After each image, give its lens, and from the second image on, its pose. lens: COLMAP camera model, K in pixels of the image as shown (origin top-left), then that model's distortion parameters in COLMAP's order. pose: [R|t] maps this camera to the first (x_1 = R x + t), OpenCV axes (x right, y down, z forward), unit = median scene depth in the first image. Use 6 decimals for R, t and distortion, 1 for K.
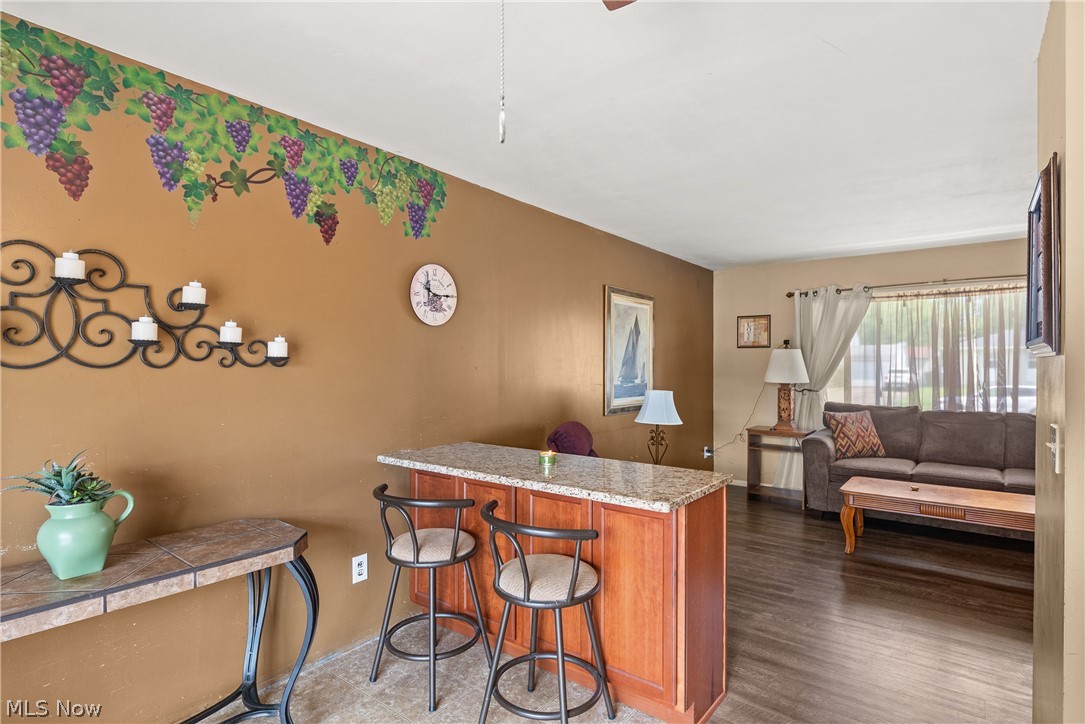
lens RADIAL K [[558.1, 0, 546.7], [0, 558.1, 369.1], [0, 0, 1]] dist [0.000419, -0.000917]
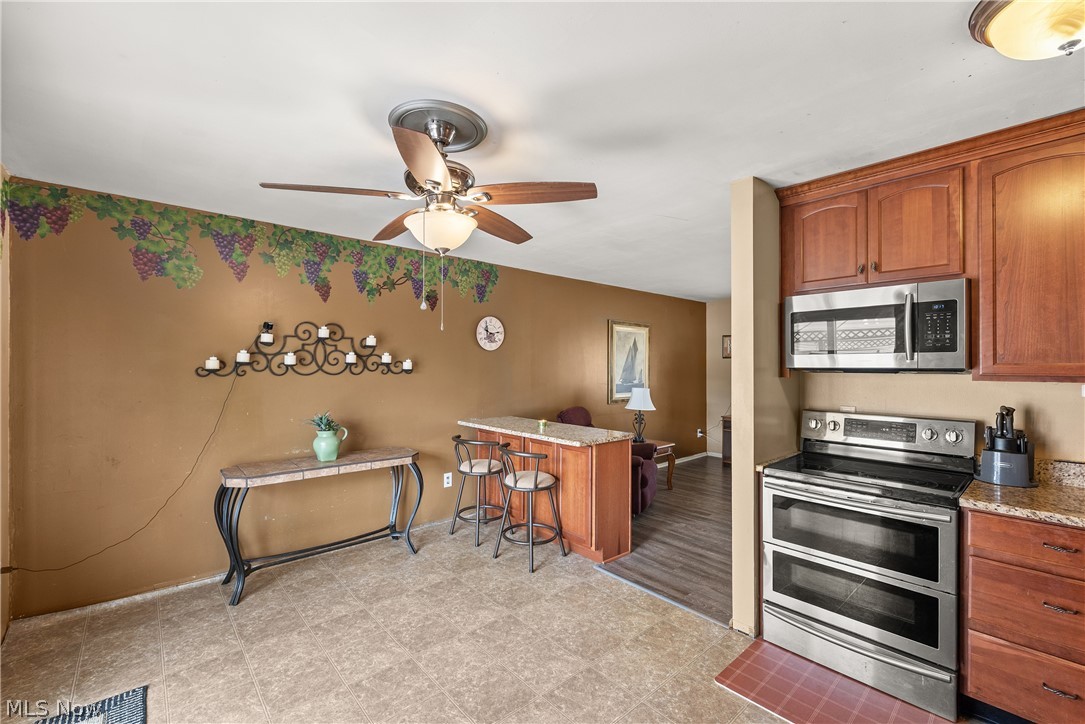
lens RADIAL K [[457.0, 0, 538.9], [0, 457.0, 360.2], [0, 0, 1]] dist [0.018730, 0.000104]
pose [[0.980899, -0.001367, -0.194514, 0.319432], [-0.002800, 0.999773, -0.021143, -0.020557], [0.194499, 0.021284, 0.980672, -0.557332]]
